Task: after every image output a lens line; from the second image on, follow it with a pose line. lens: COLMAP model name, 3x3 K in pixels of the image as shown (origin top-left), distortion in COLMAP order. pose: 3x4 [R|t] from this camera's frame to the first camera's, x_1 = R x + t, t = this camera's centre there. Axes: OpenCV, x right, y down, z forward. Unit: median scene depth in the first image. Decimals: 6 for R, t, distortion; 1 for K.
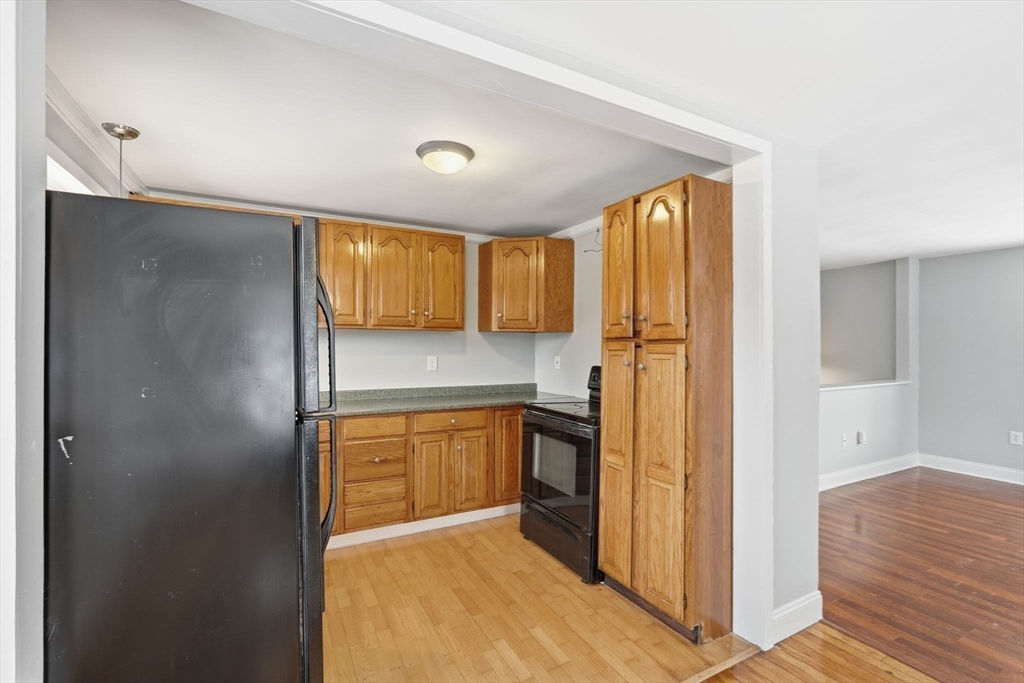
lens RADIAL K [[451.5, 0, 512.4], [0, 451.5, 343.5], [0, 0, 1]] dist [-0.010363, 0.004552]
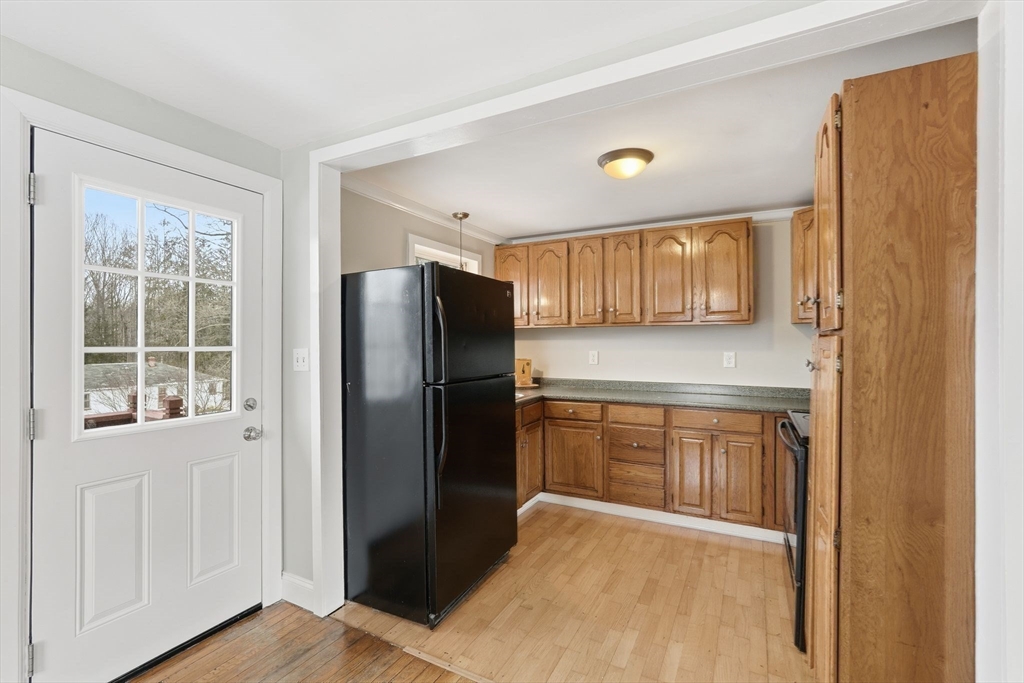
lens RADIAL K [[451.5, 0, 512.4], [0, 451.5, 343.5], [0, 0, 1]] dist [-0.010363, 0.004552]
pose [[0.555554, -0.002140, -0.831478, 0.439954], [0.010918, 0.999929, 0.004721, 0.002303], [0.831409, -0.011701, 0.555538, 0.141429]]
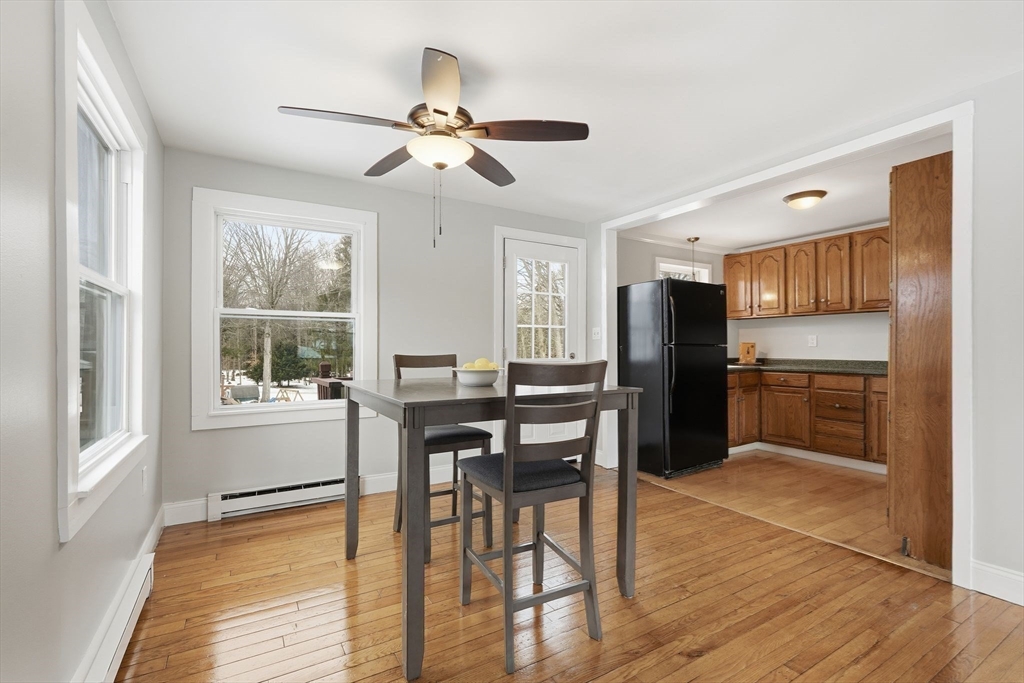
lens RADIAL K [[451.5, 0, 512.4], [0, 451.5, 343.5], [0, 0, 1]] dist [-0.010363, 0.004552]
pose [[0.045158, -0.010079, -0.998929, 1.022790], [0.005639, 0.999936, -0.009834, 0.072625], [0.998964, -0.005188, 0.045212, -0.061936]]
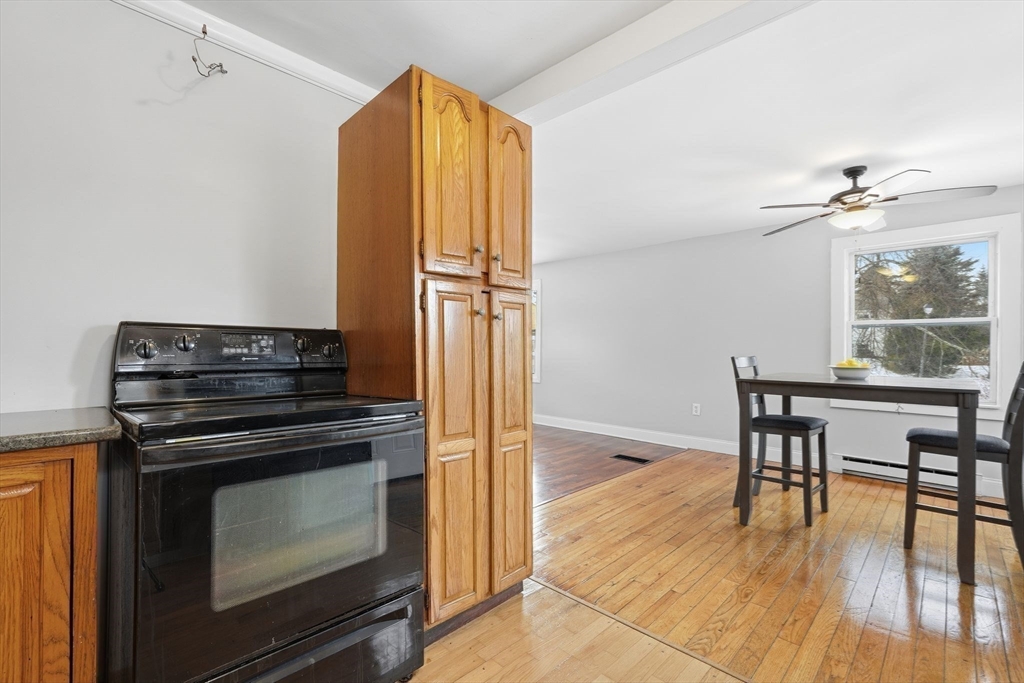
lens RADIAL K [[451.5, 0, 512.4], [0, 451.5, 343.5], [0, 0, 1]] dist [-0.010363, 0.004552]
pose [[-0.305329, 0.000053, 0.952247, -0.370515], [-0.016530, 0.999849, -0.005356, 0.073430], [-0.952103, -0.017376, -0.305283, 0.881461]]
